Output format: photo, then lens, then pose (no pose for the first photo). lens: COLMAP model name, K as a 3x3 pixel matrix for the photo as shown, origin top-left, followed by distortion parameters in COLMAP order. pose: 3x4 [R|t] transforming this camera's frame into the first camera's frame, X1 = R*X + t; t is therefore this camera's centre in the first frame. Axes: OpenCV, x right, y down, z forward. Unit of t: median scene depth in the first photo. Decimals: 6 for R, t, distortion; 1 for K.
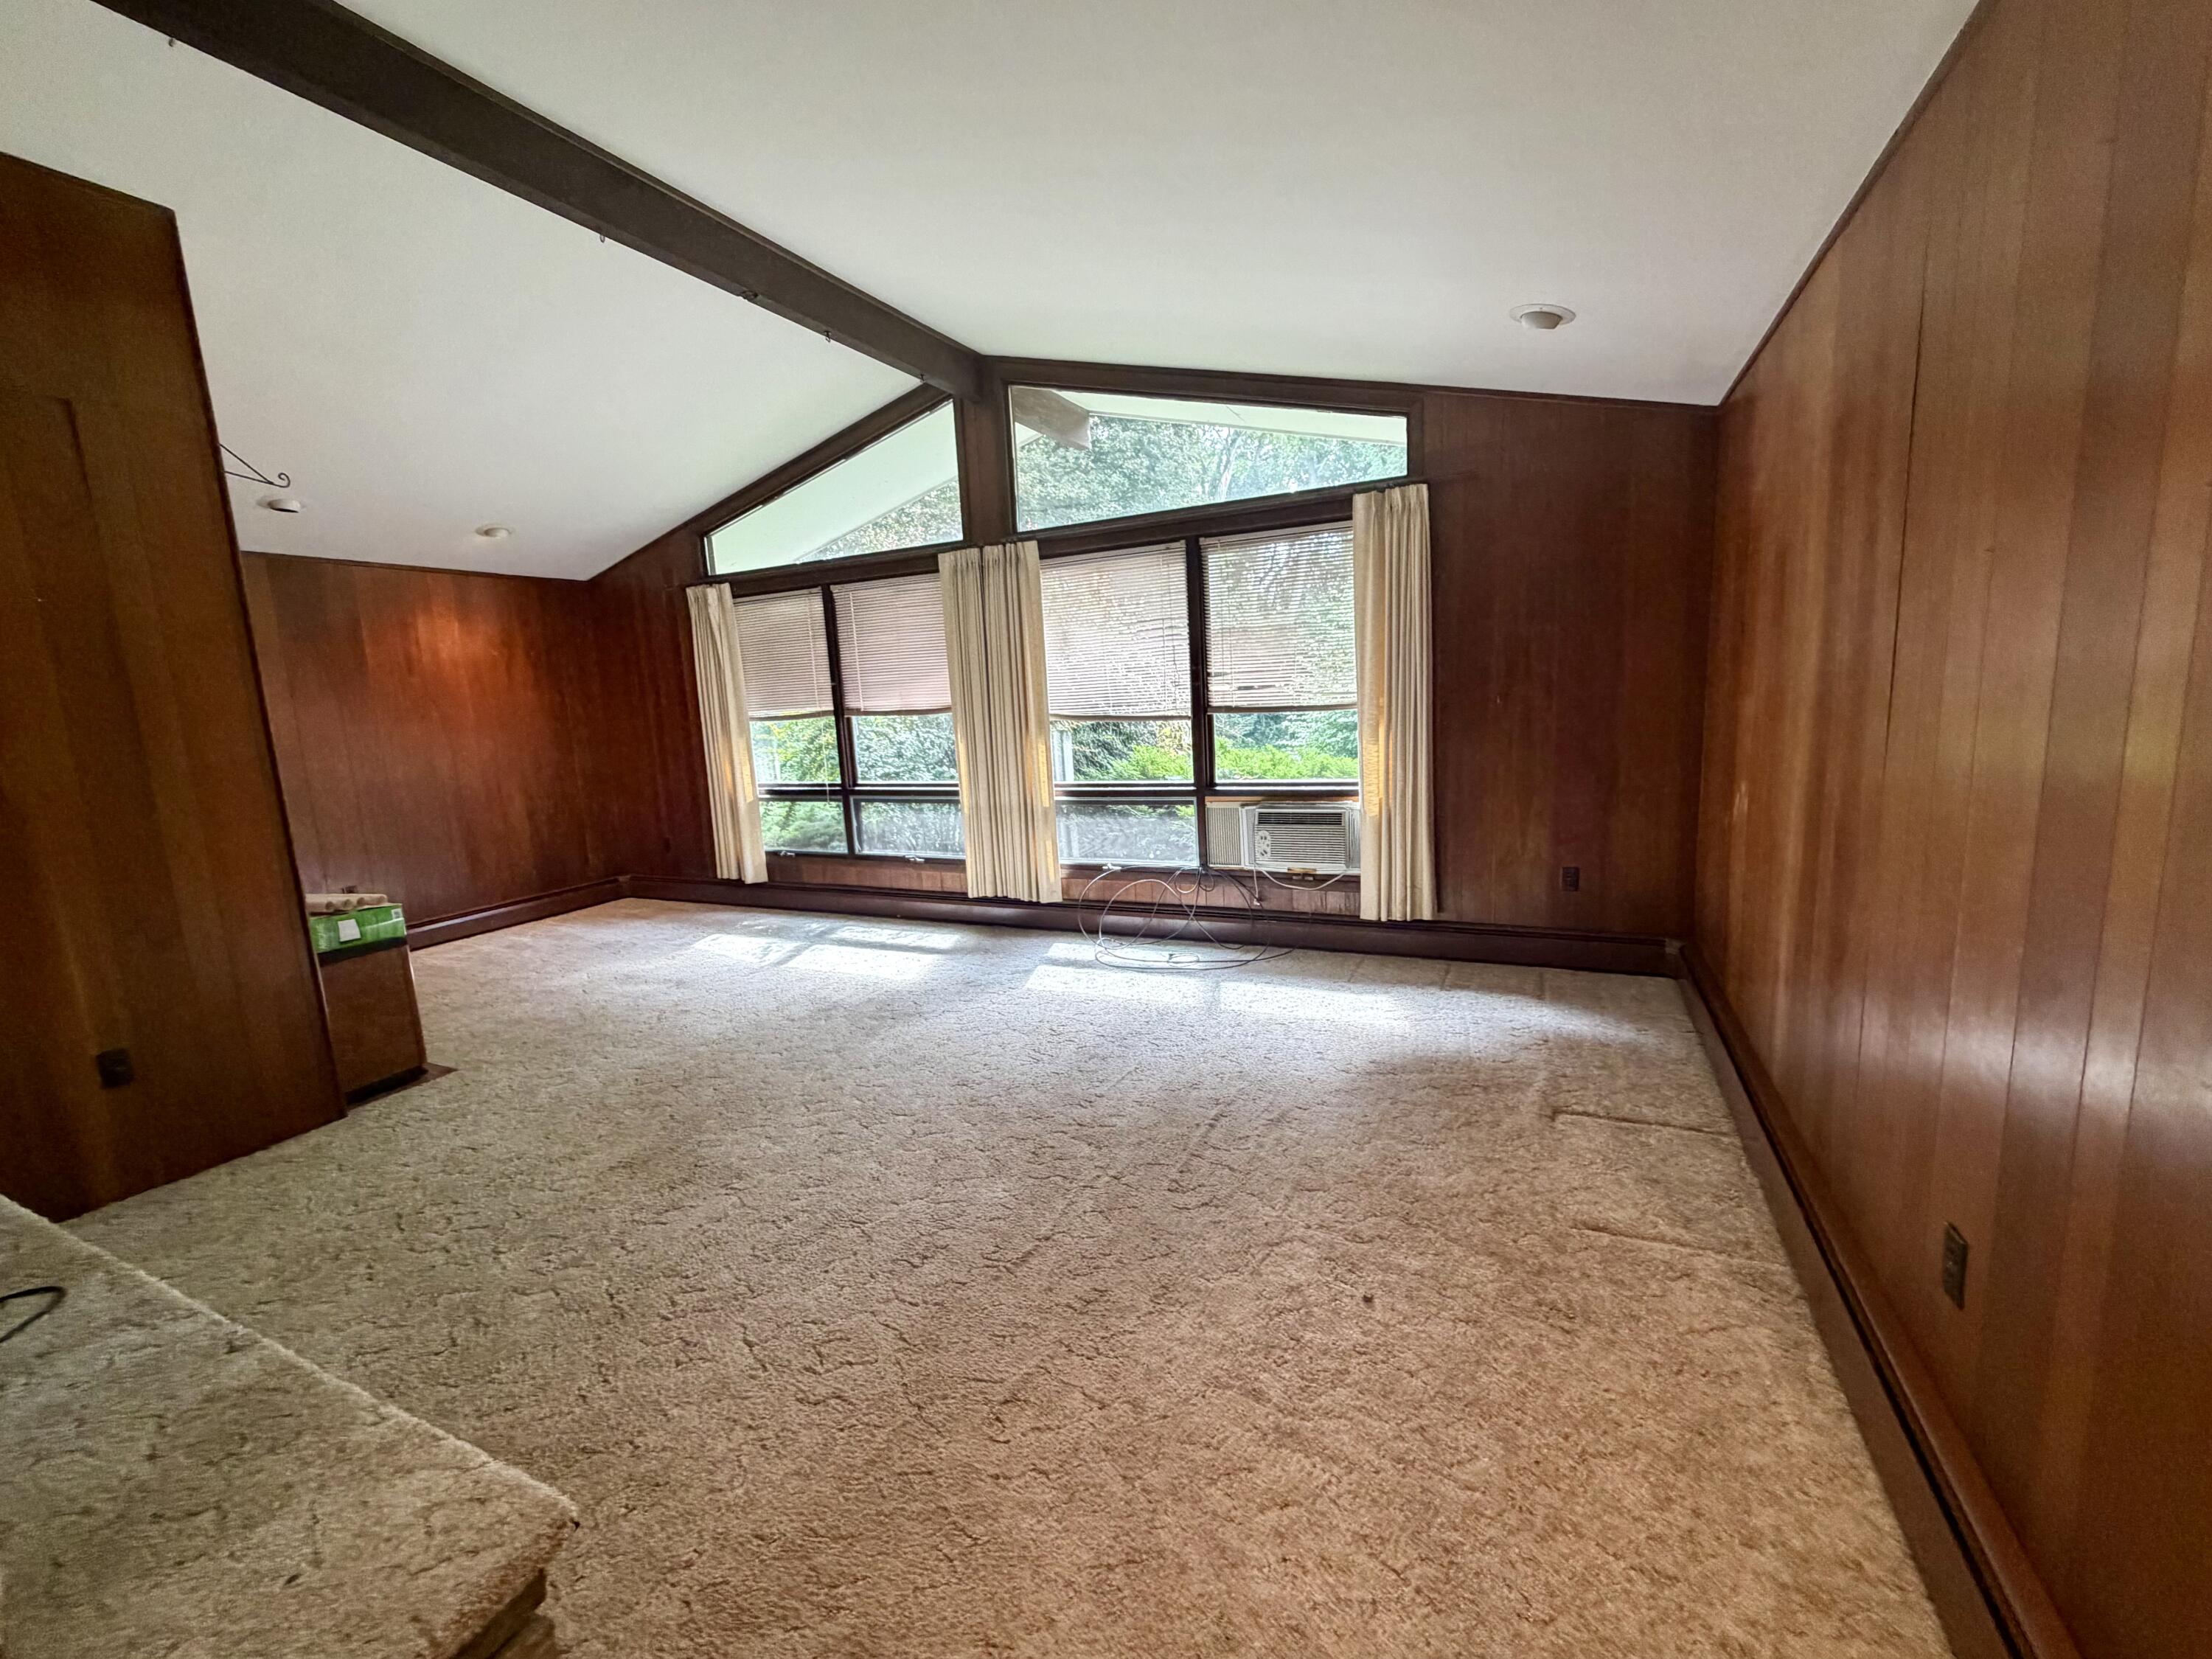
lens RADIAL K [[901.4, 0, 1107.2], [0, 901.4, 833.4], [0, 0, 1]] dist [-0.000723, -0.000036]
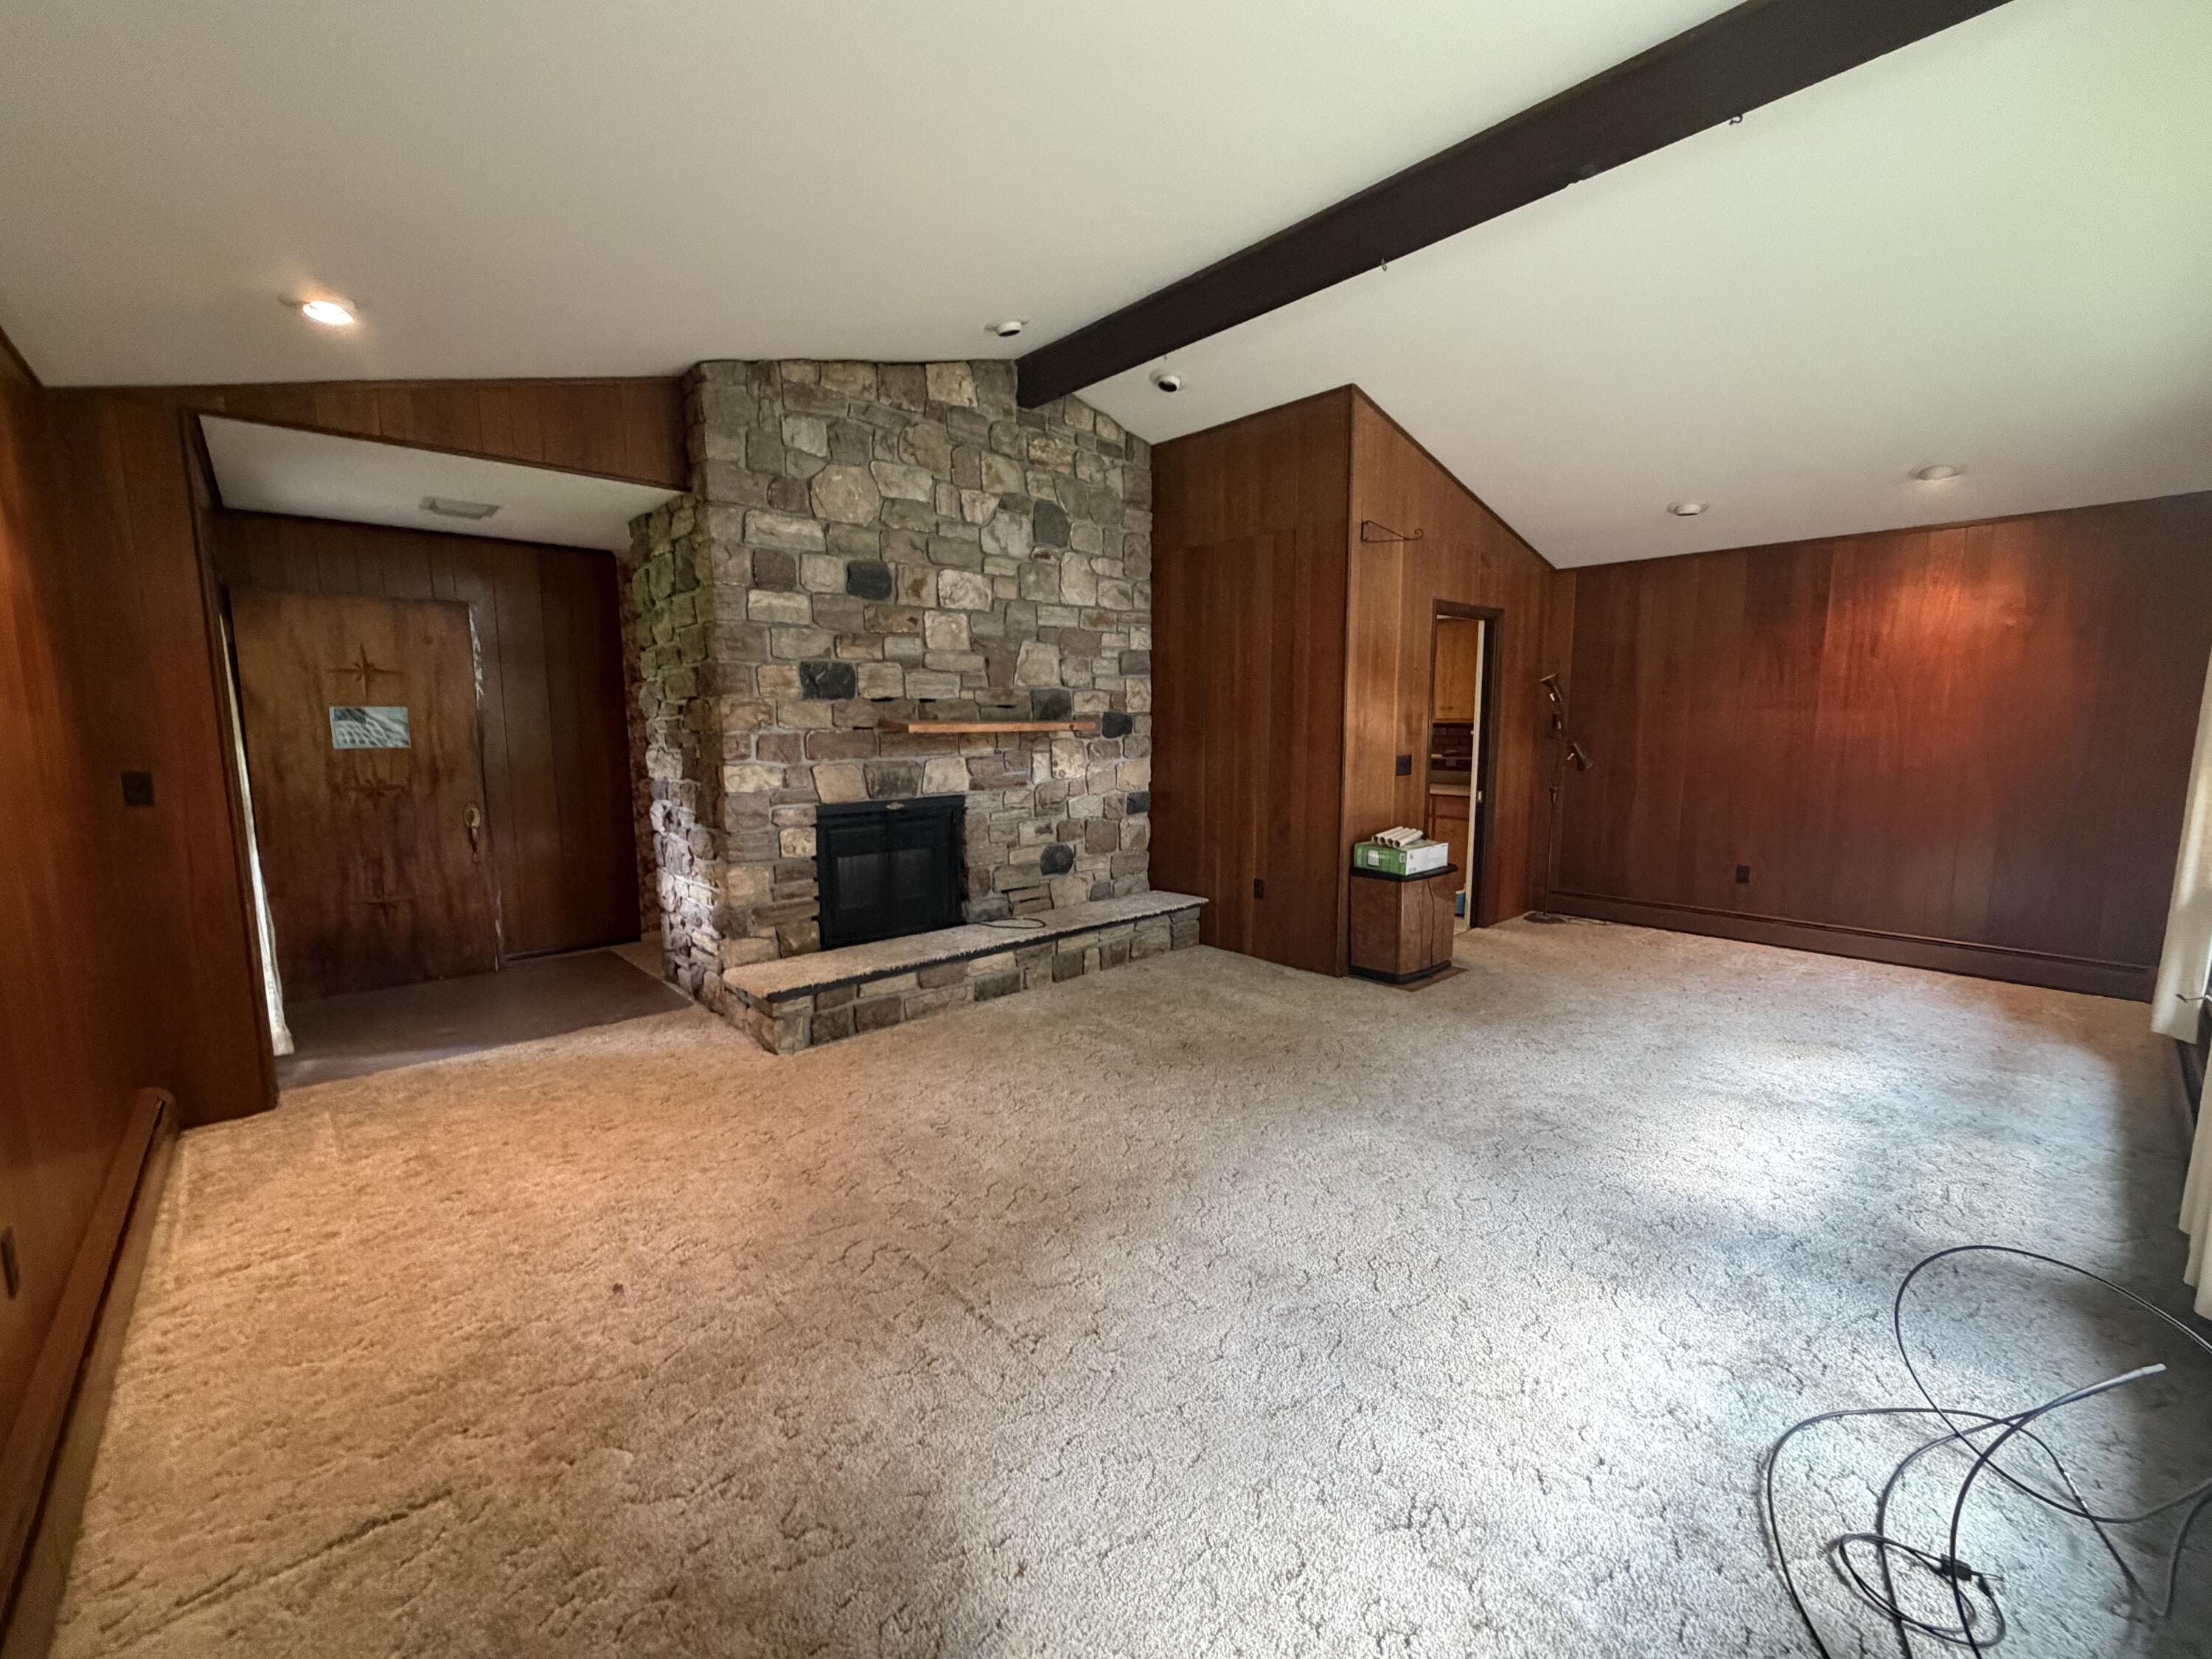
lens RADIAL K [[901.4, 0, 1107.8], [0, 901.4, 831.1], [0, 0, 1]] dist [-0.000723, -0.000036]
pose [[-0.375027, 0.167912, -0.911680, 0.508040], [-0.123025, 0.965745, 0.228478, -0.176208], [0.918814, 0.197845, -0.341523, 0.952043]]
